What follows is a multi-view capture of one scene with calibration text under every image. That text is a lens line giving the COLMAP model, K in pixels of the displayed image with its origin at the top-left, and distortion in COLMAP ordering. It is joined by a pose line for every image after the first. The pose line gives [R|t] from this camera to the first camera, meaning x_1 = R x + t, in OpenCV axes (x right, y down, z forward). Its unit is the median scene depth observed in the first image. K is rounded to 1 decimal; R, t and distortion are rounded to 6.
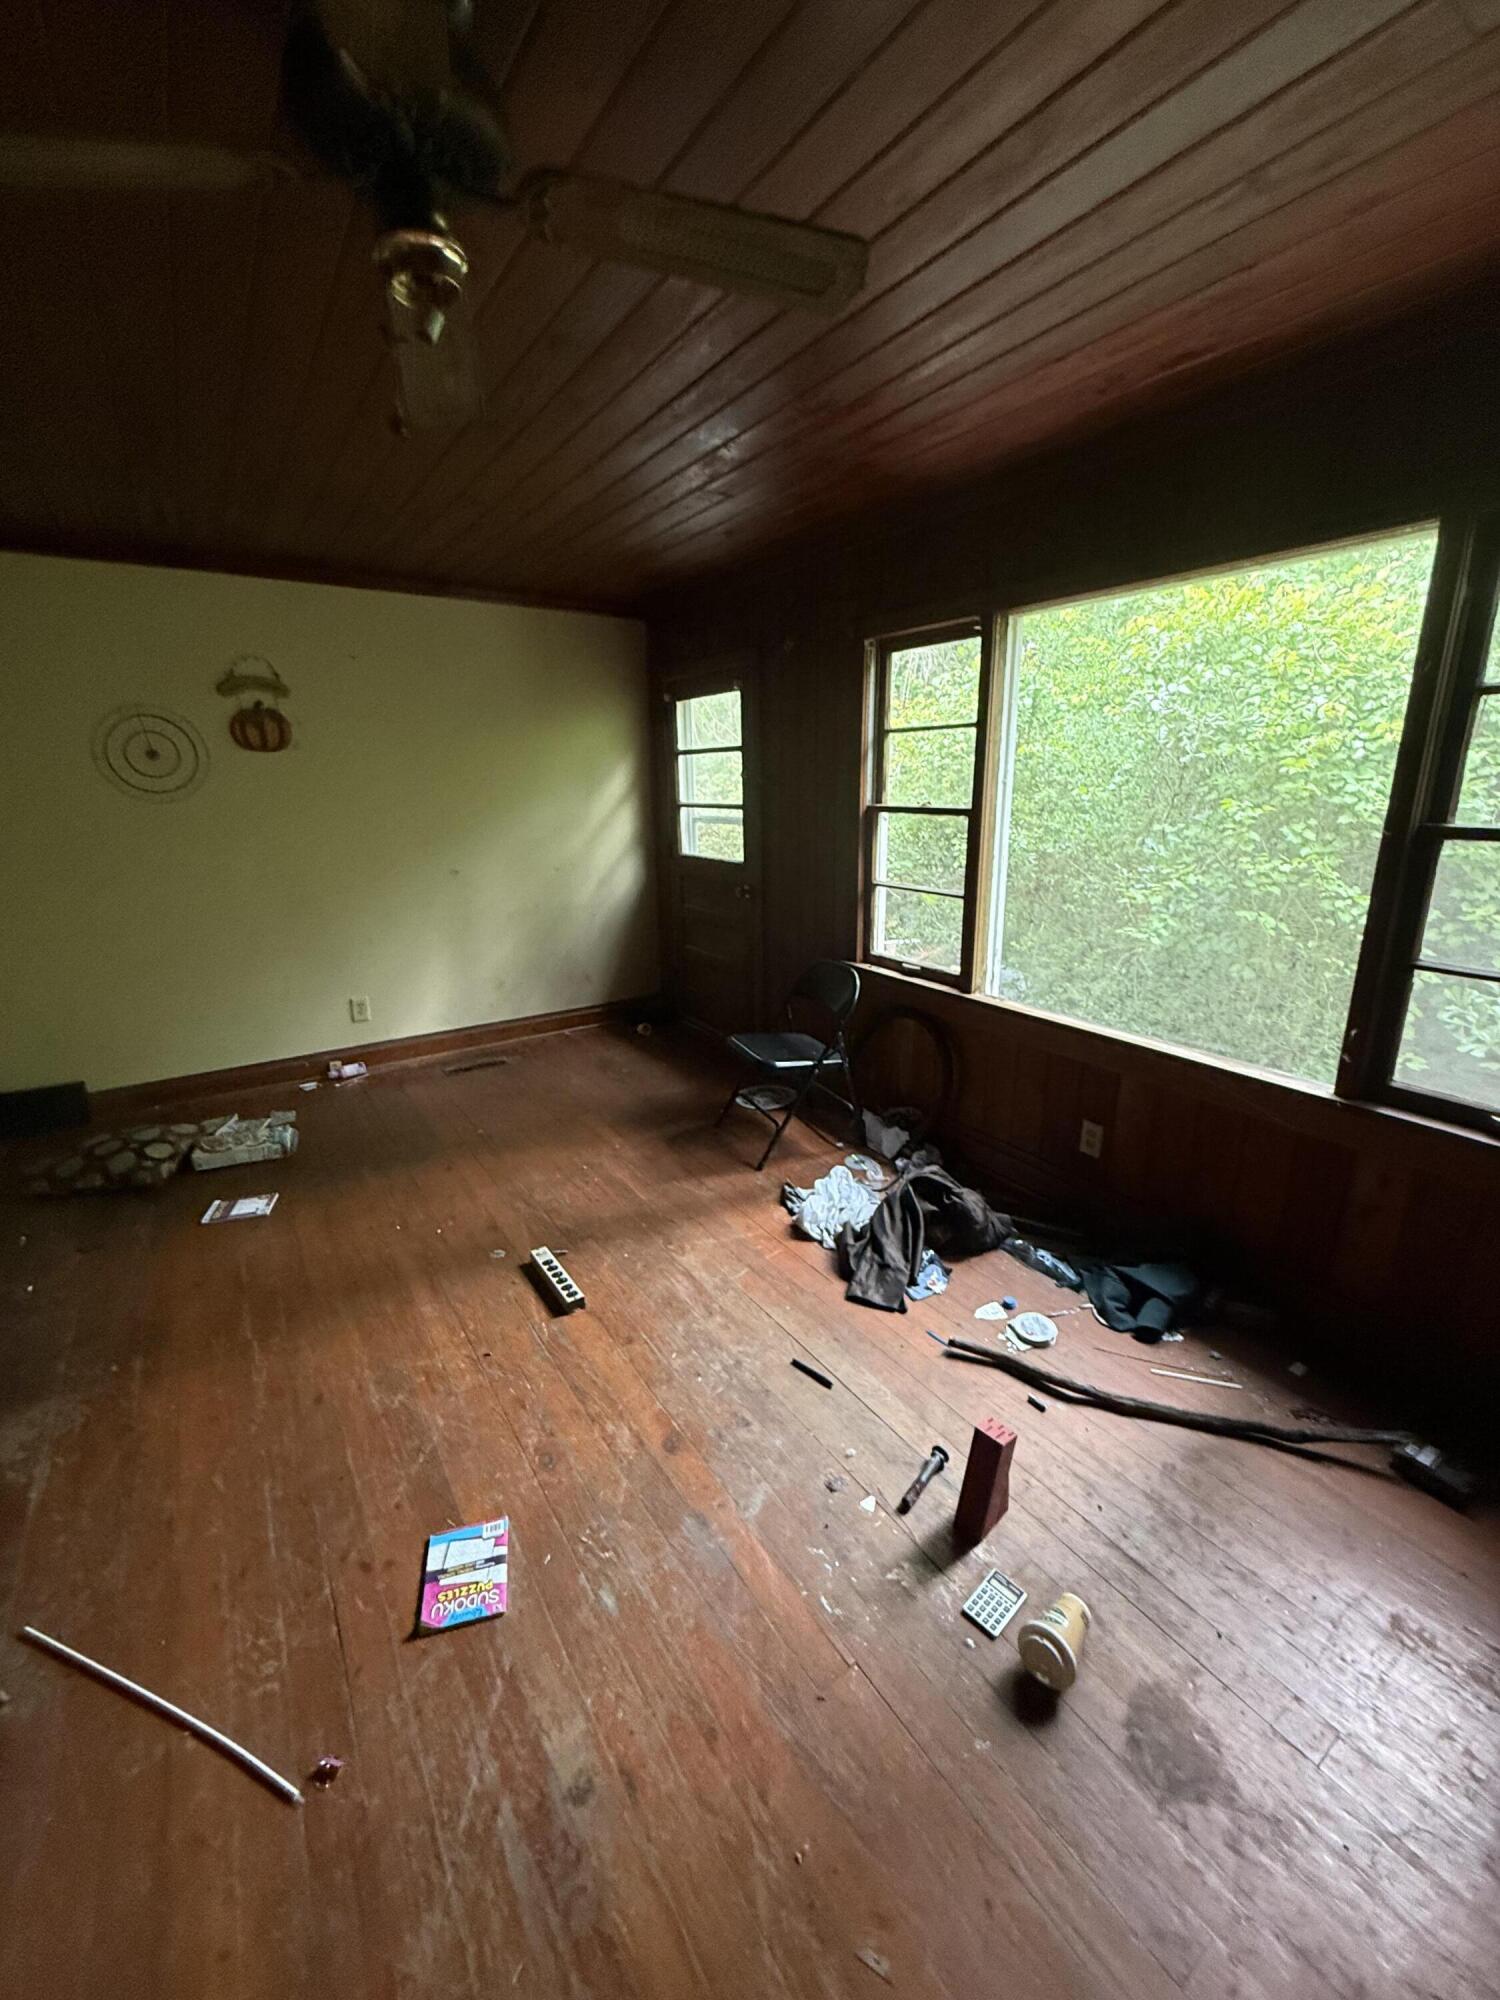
lens RADIAL K [[801.5, 0, 752.7], [0, 801.5, 996.9], [0, 0, 1]] dist [-0.000610, -0.000059]
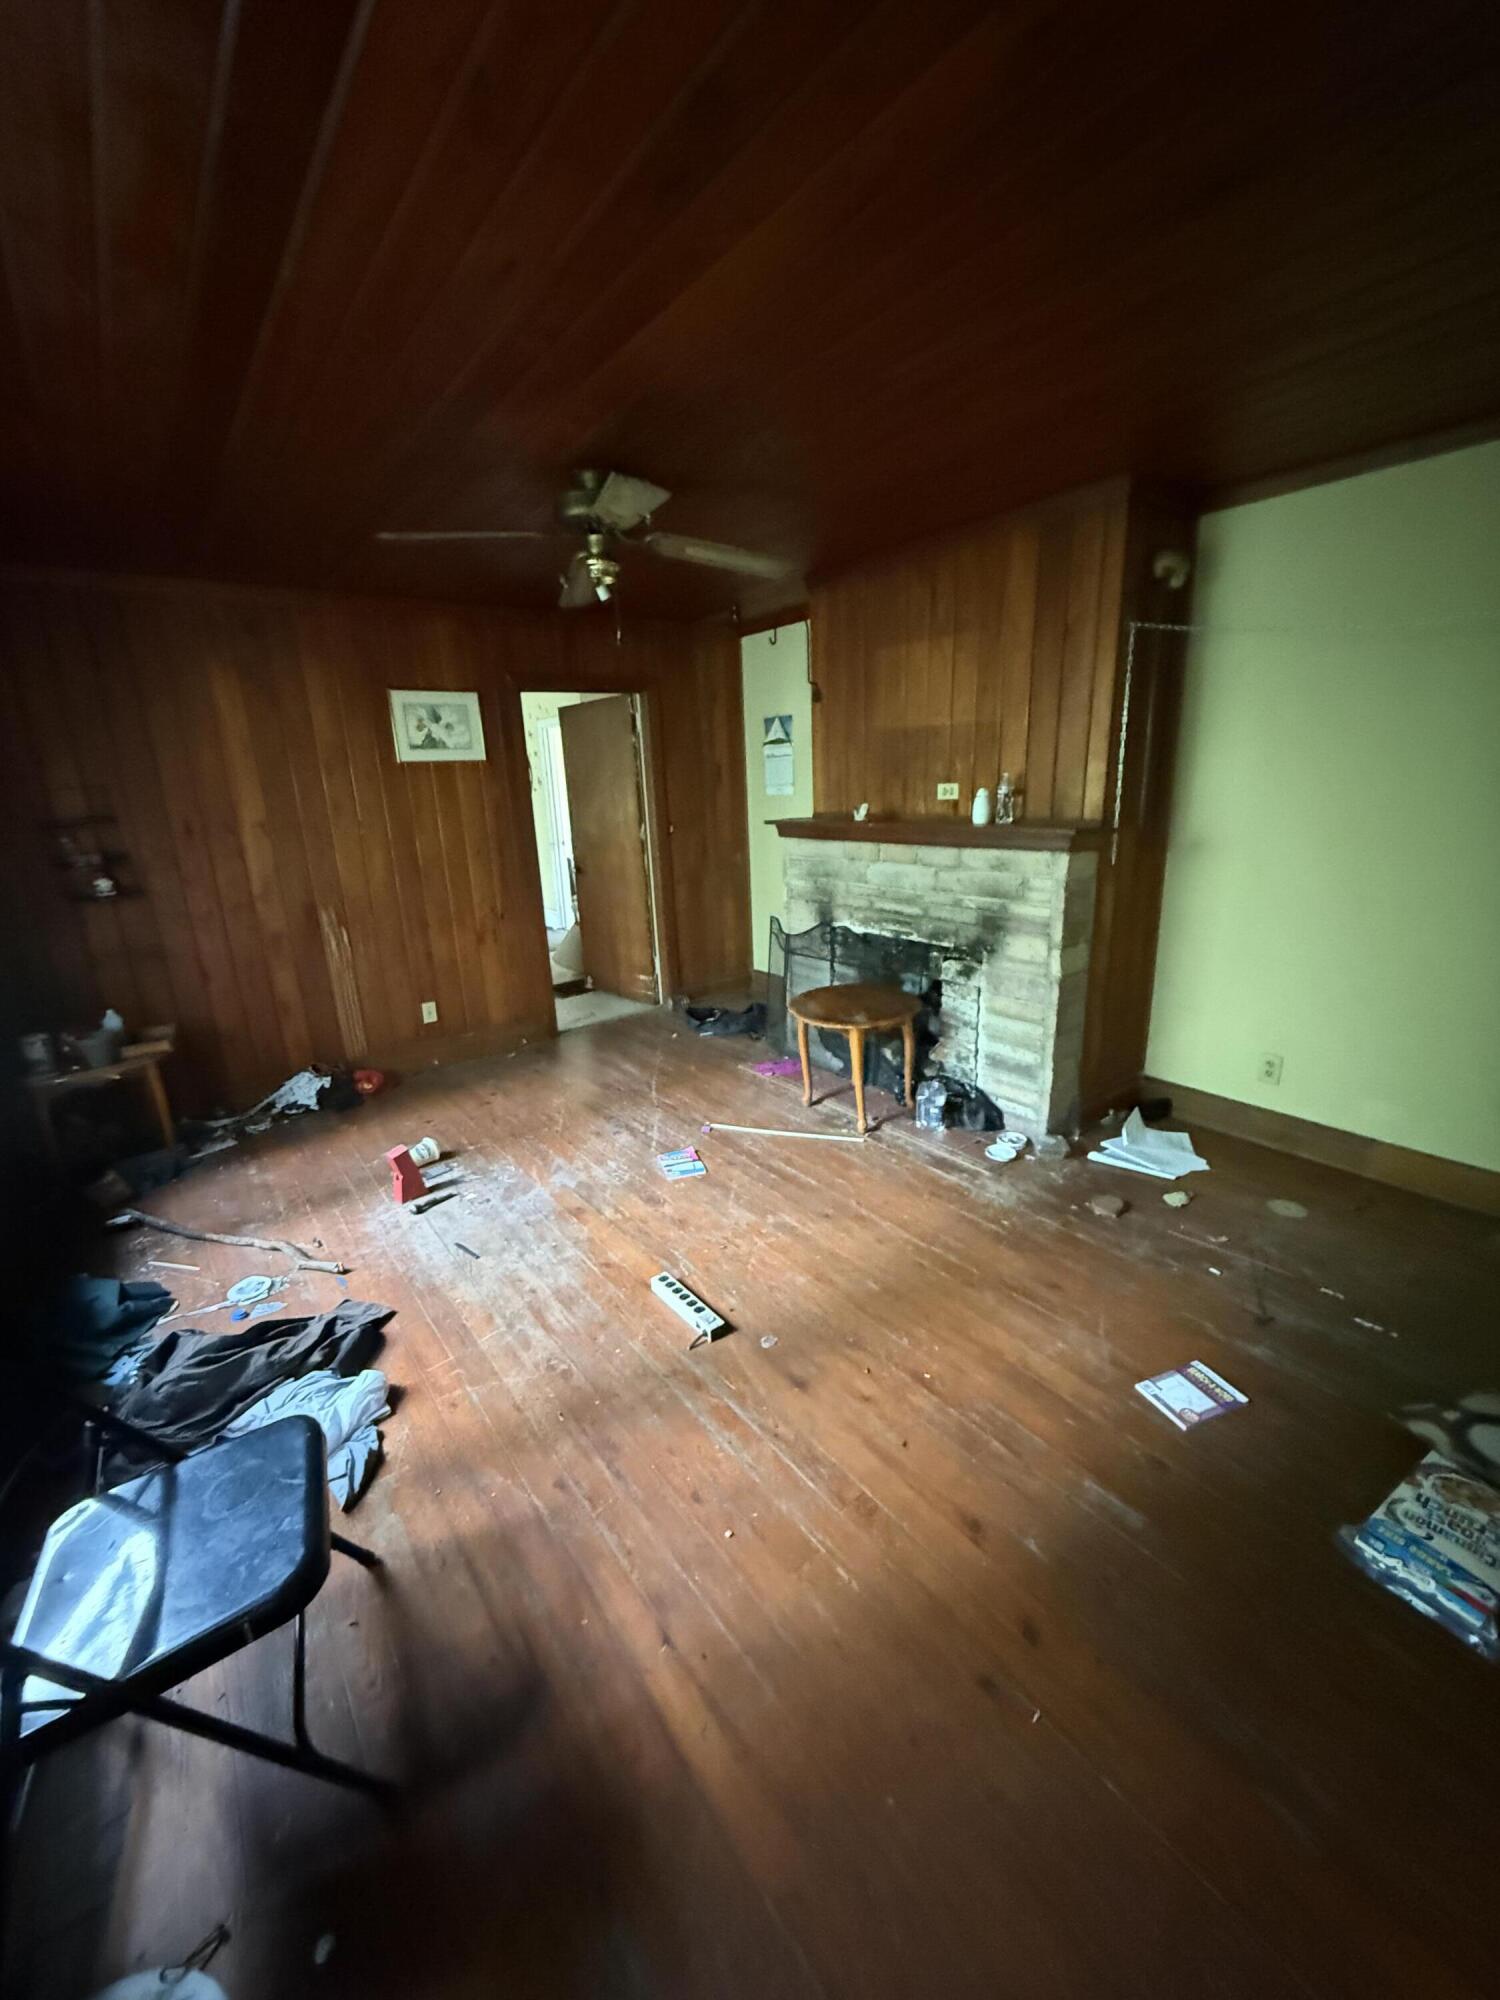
lens RADIAL K [[801.5, 0, 751.6], [0, 801.5, 1001.6], [0, 0, 1]] dist [-0.000610, -0.000059]
pose [[-0.997603, 0.052905, -0.044592, -0.285013], [0.022257, 0.855594, 0.517169, -0.435452], [0.065514, 0.514937, -0.854721, 1.564411]]
